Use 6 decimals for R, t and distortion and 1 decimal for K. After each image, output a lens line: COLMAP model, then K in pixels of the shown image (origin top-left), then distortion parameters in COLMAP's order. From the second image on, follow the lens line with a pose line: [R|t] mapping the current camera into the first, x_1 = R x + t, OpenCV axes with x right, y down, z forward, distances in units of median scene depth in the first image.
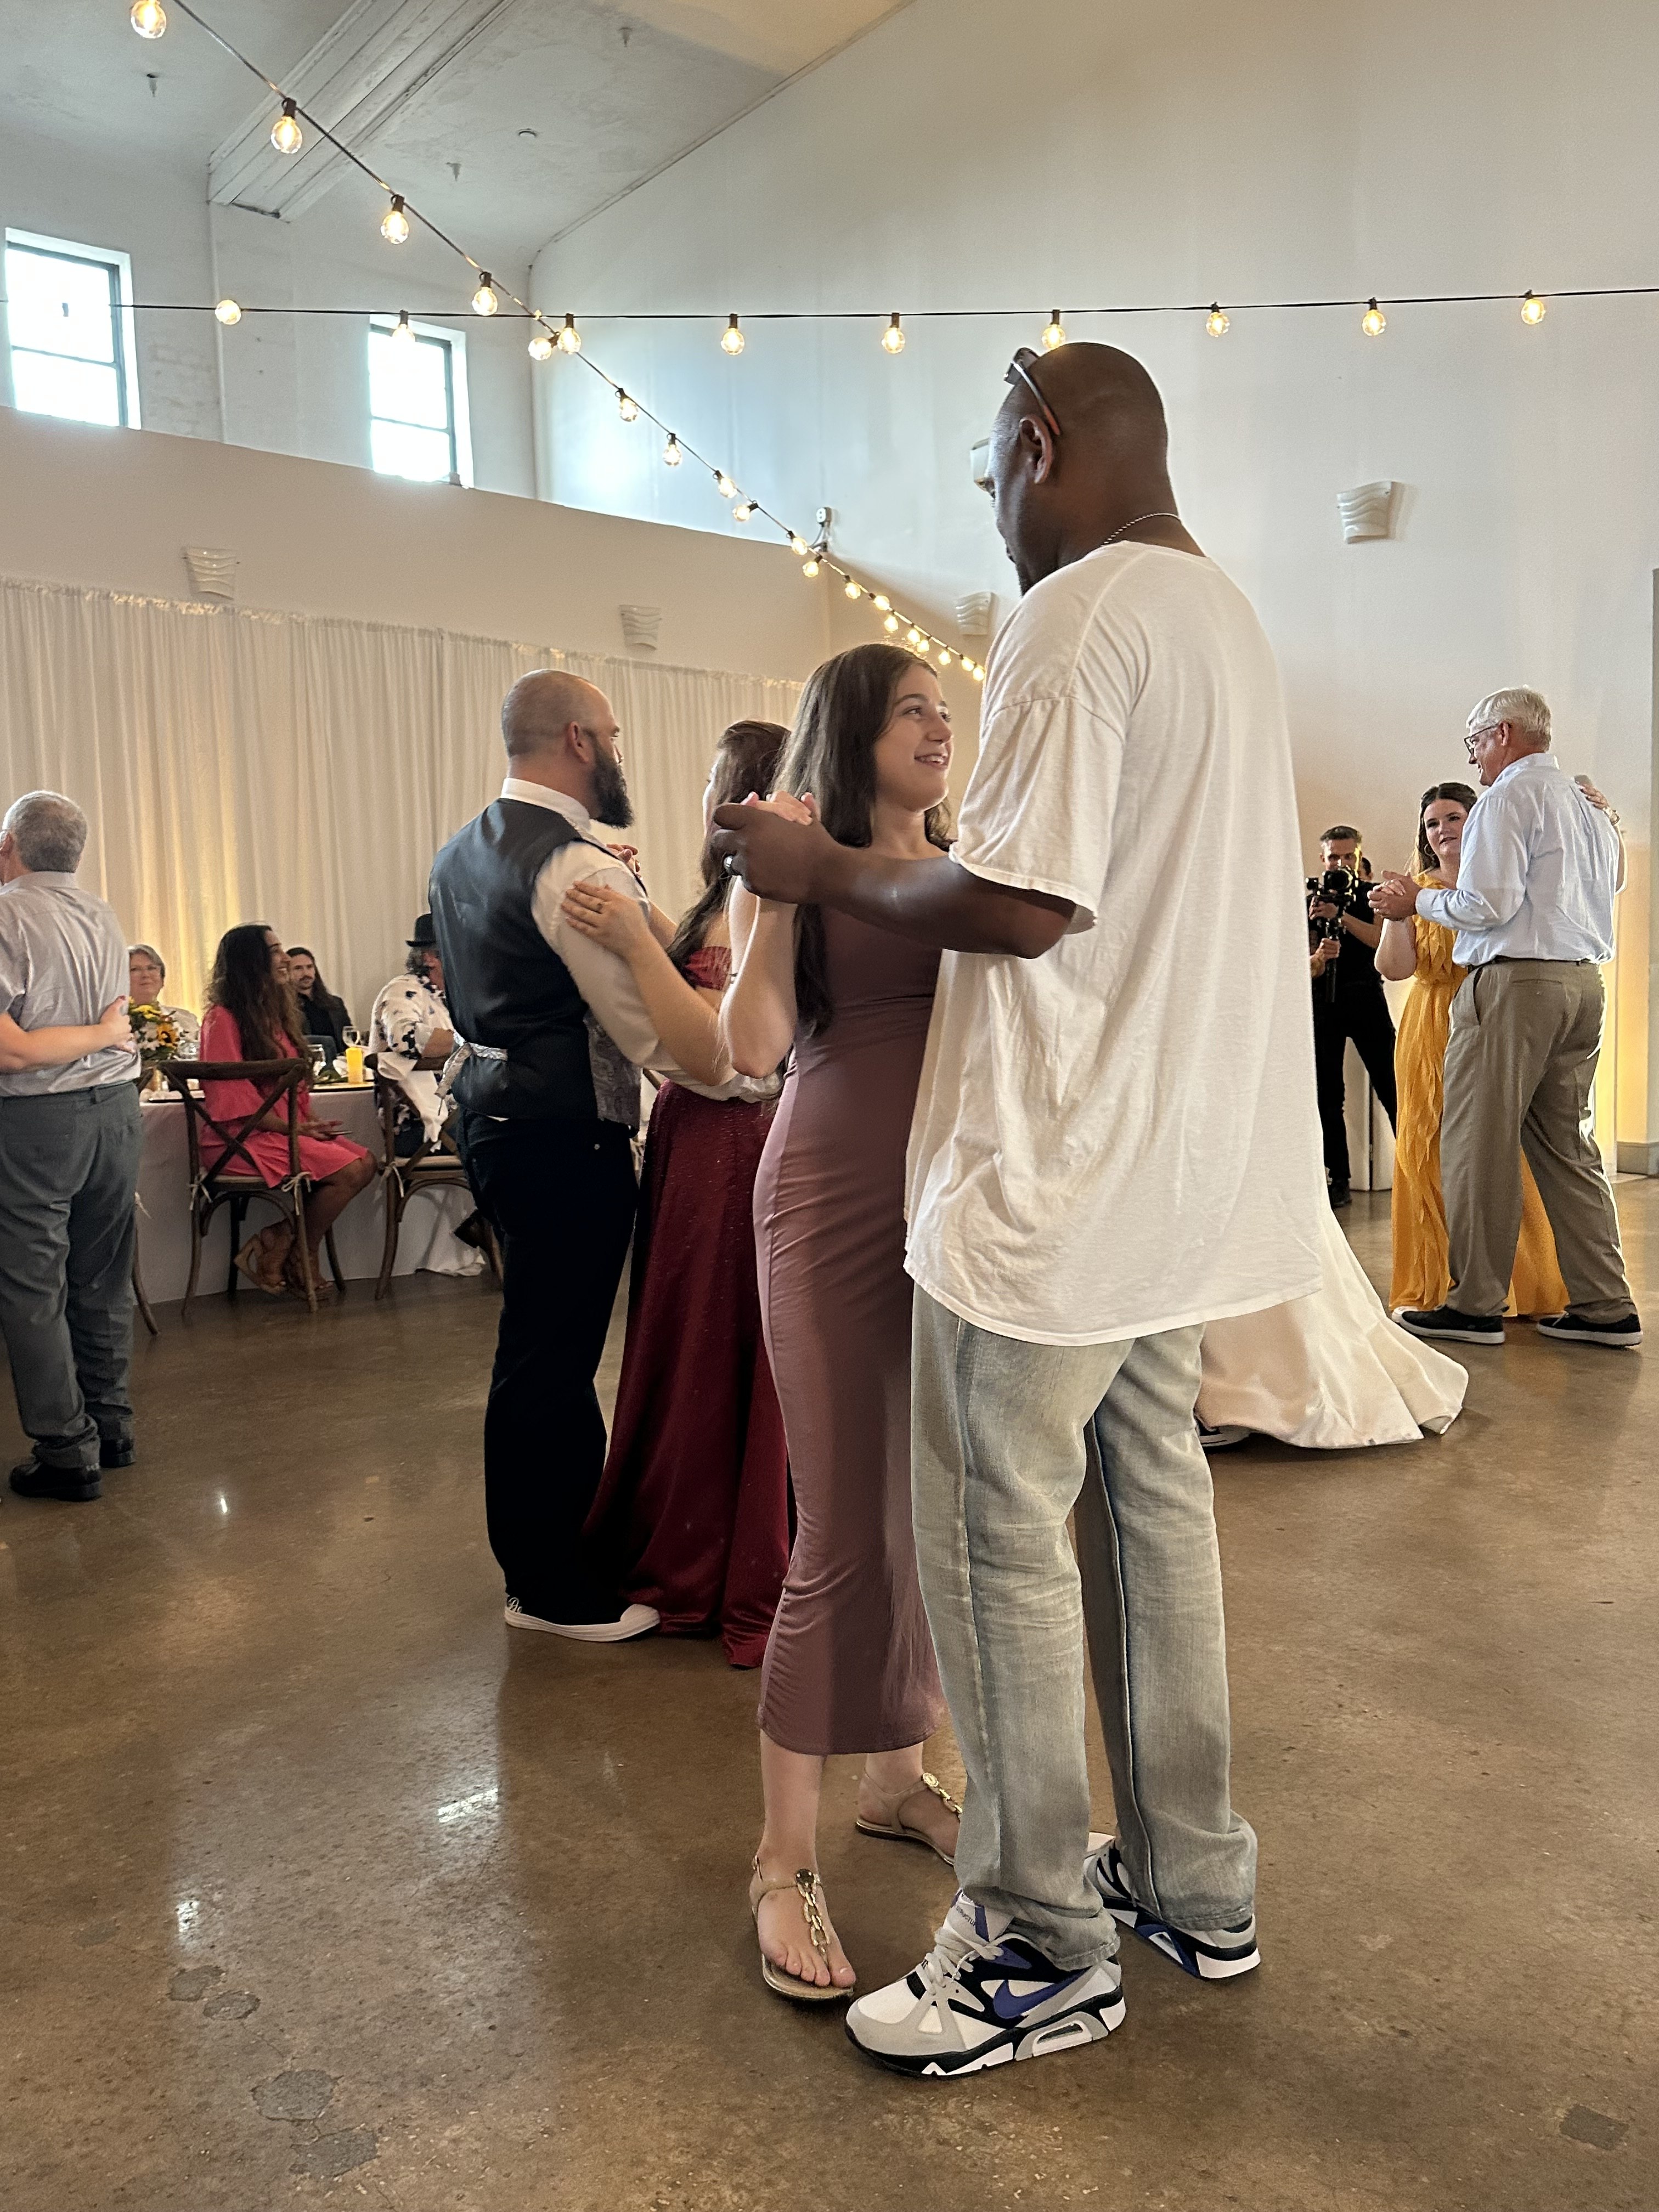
lens RADIAL K [[1756.1, 0, 853.5], [0, 1756.1, 1113.5], [0, 0, 1]] dist [0.028537, -0.038808]
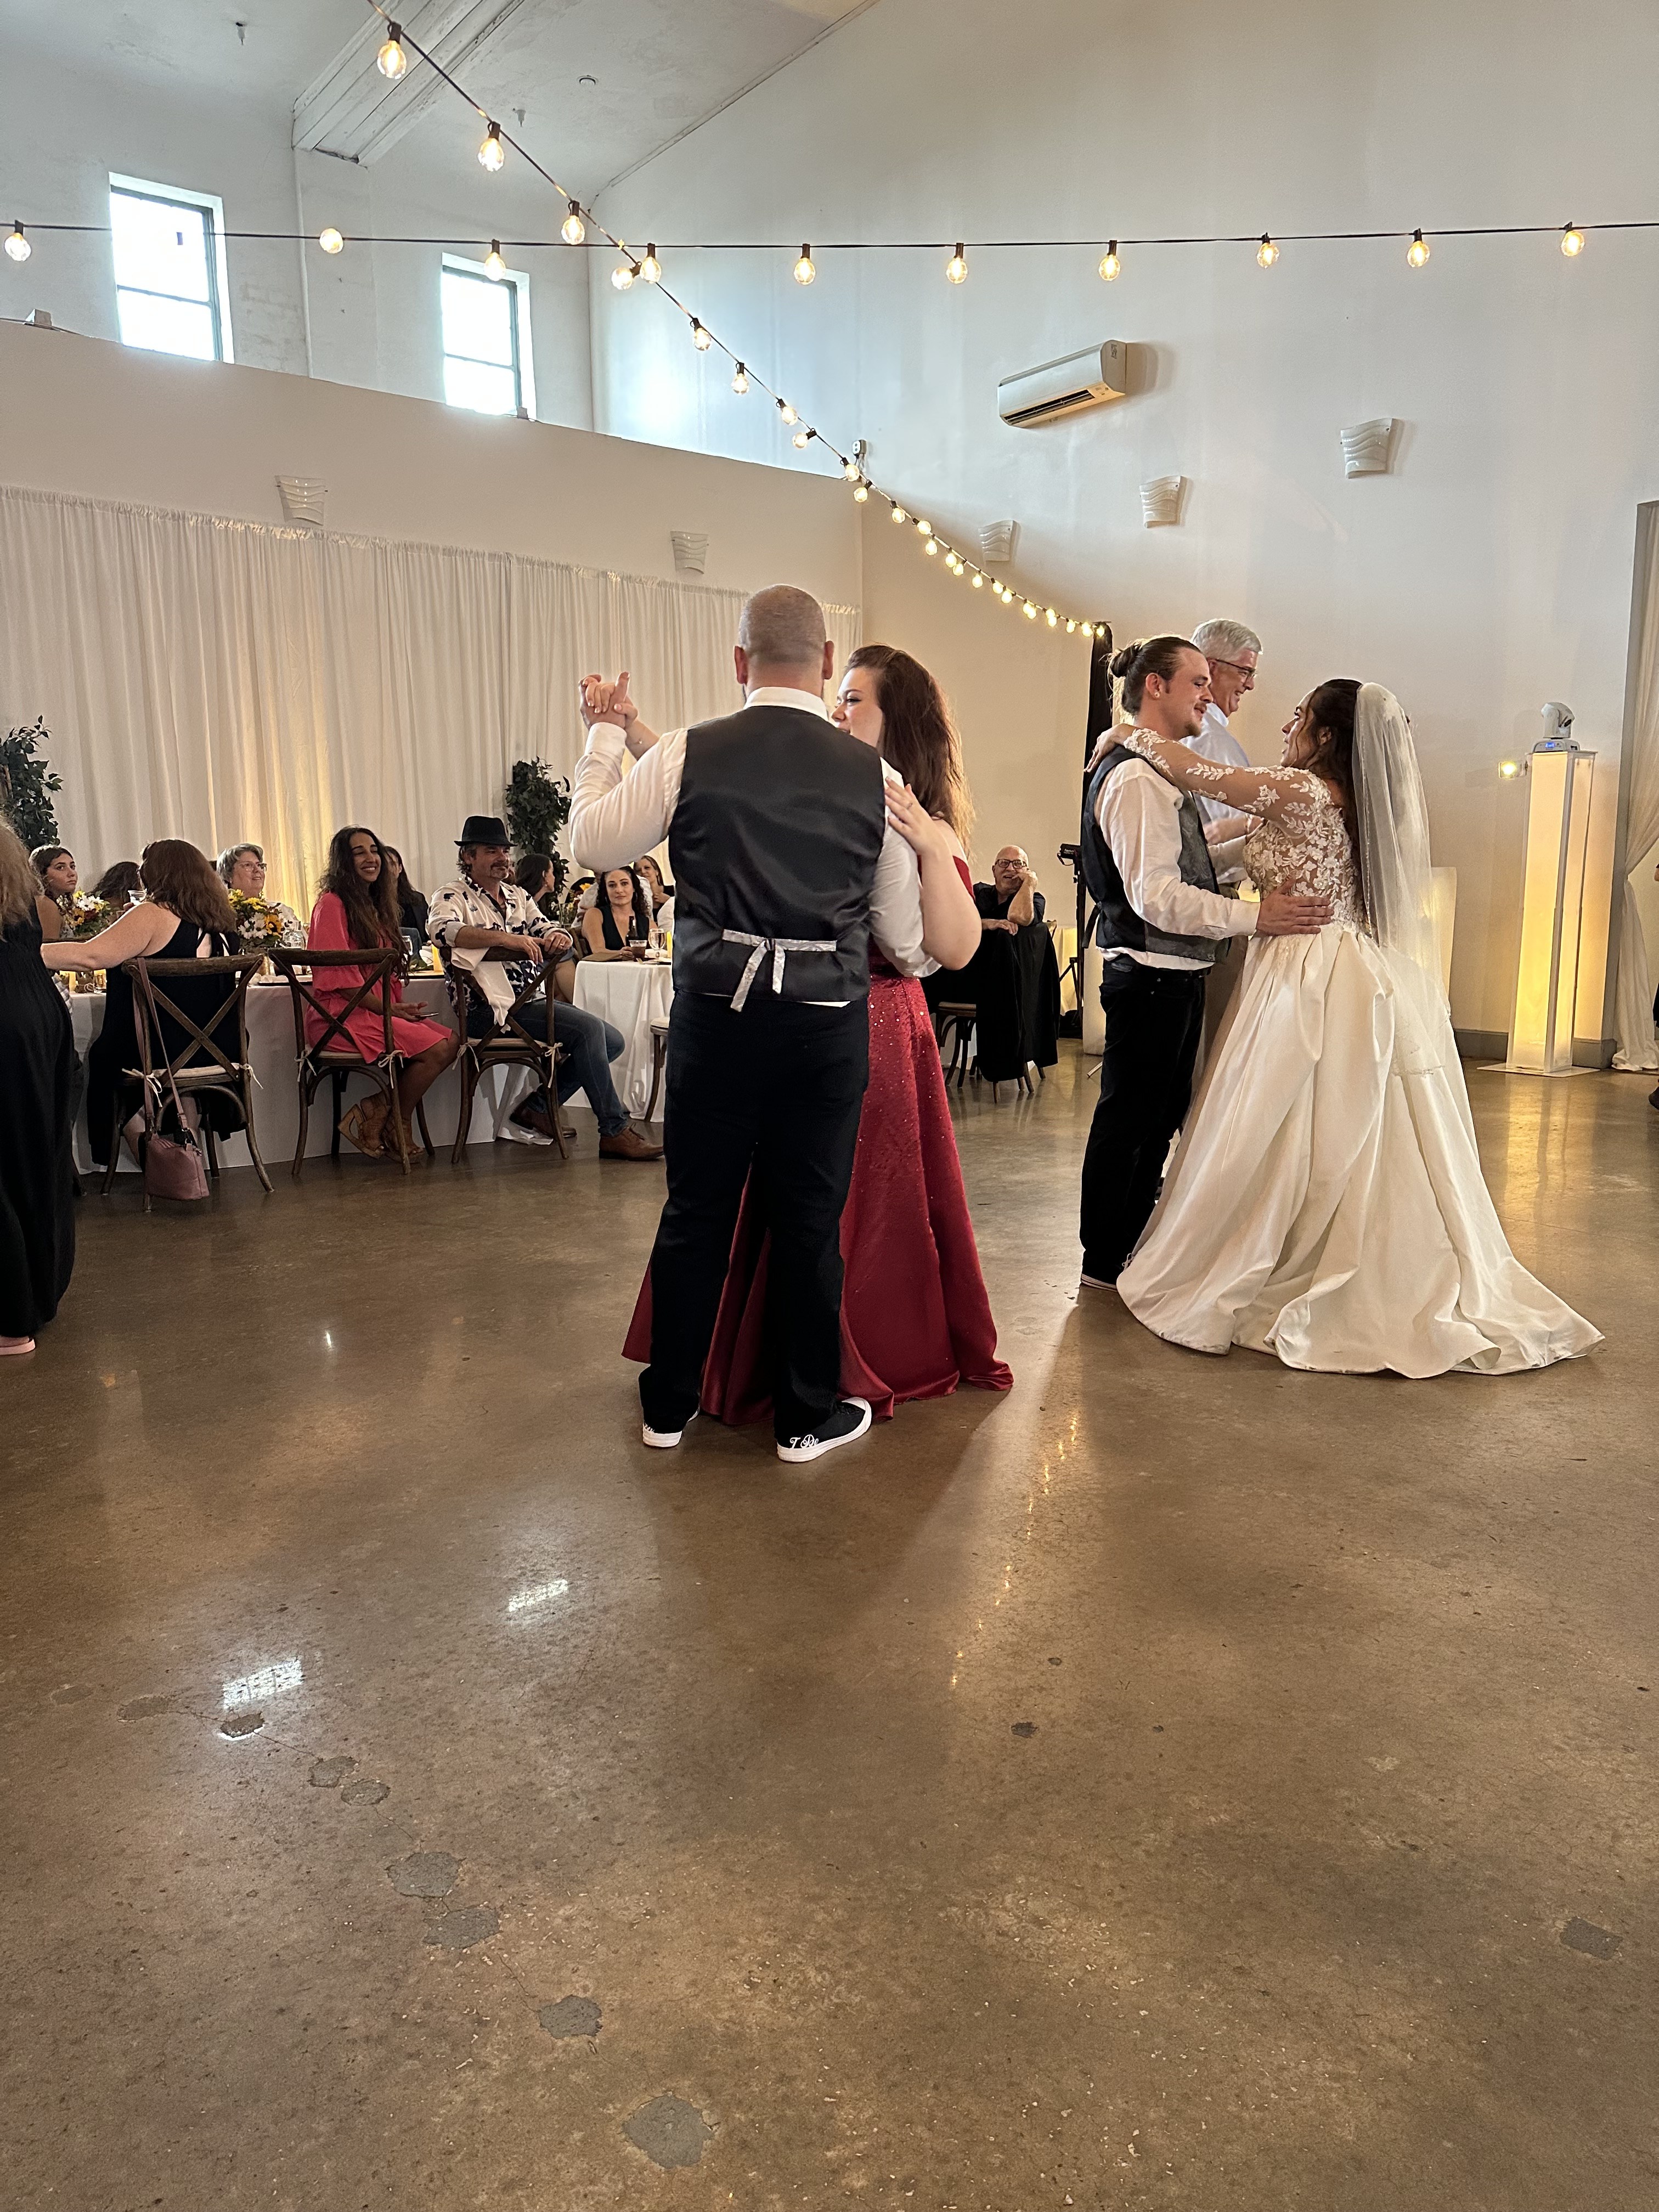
lens RADIAL K [[1553.6, 0, 825.5], [0, 1553.6, 1127.5], [0, 0, 1]] dist [0.025755, -0.031816]
pose [[0.999566, 0.015886, -0.024826, -0.034247], [-0.013808, 0.996557, 0.081759, -0.005197], [0.026039, -0.081380, 0.996343, 0.039069]]
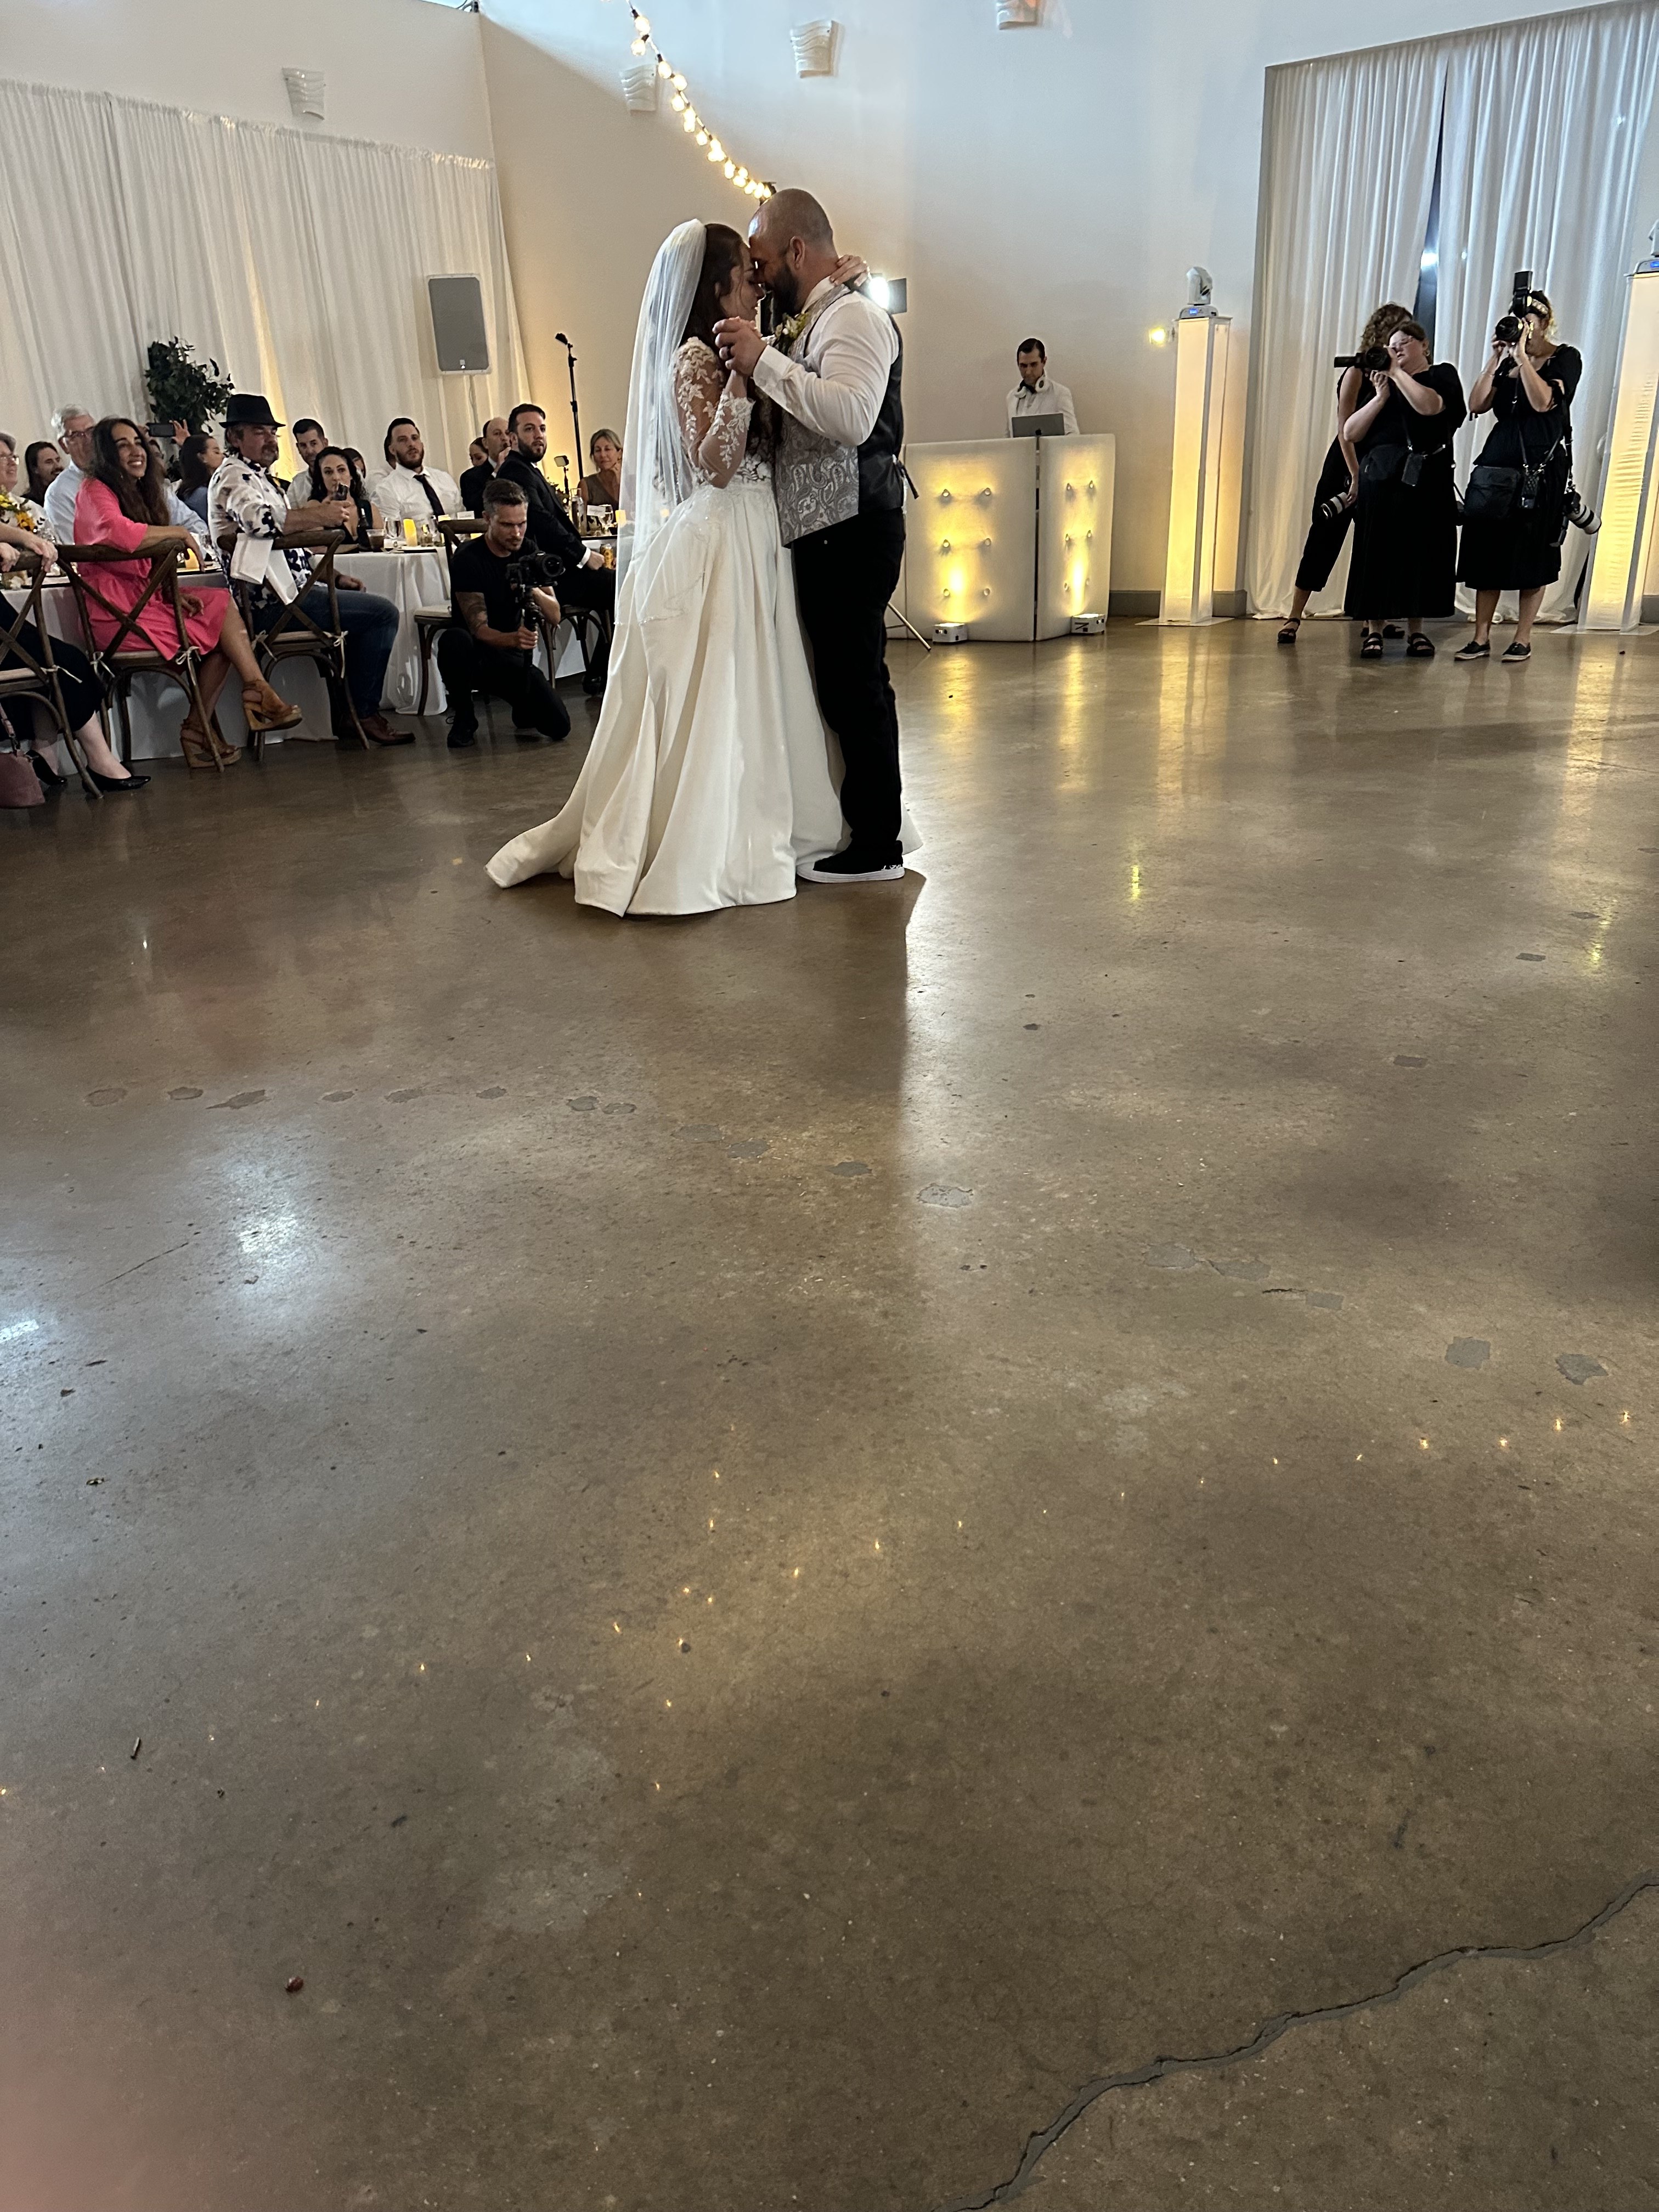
lens RADIAL K [[1552.1, 0, 836.8], [0, 1552.1, 1121.8], [0, 0, 1]] dist [0.026434, -0.034415]
pose [[0.970274, -0.110774, 0.215169, -0.402178], [0.039685, 0.949885, 0.310072, 0.074906], [-0.238734, -0.292316, 0.926044, -0.306469]]
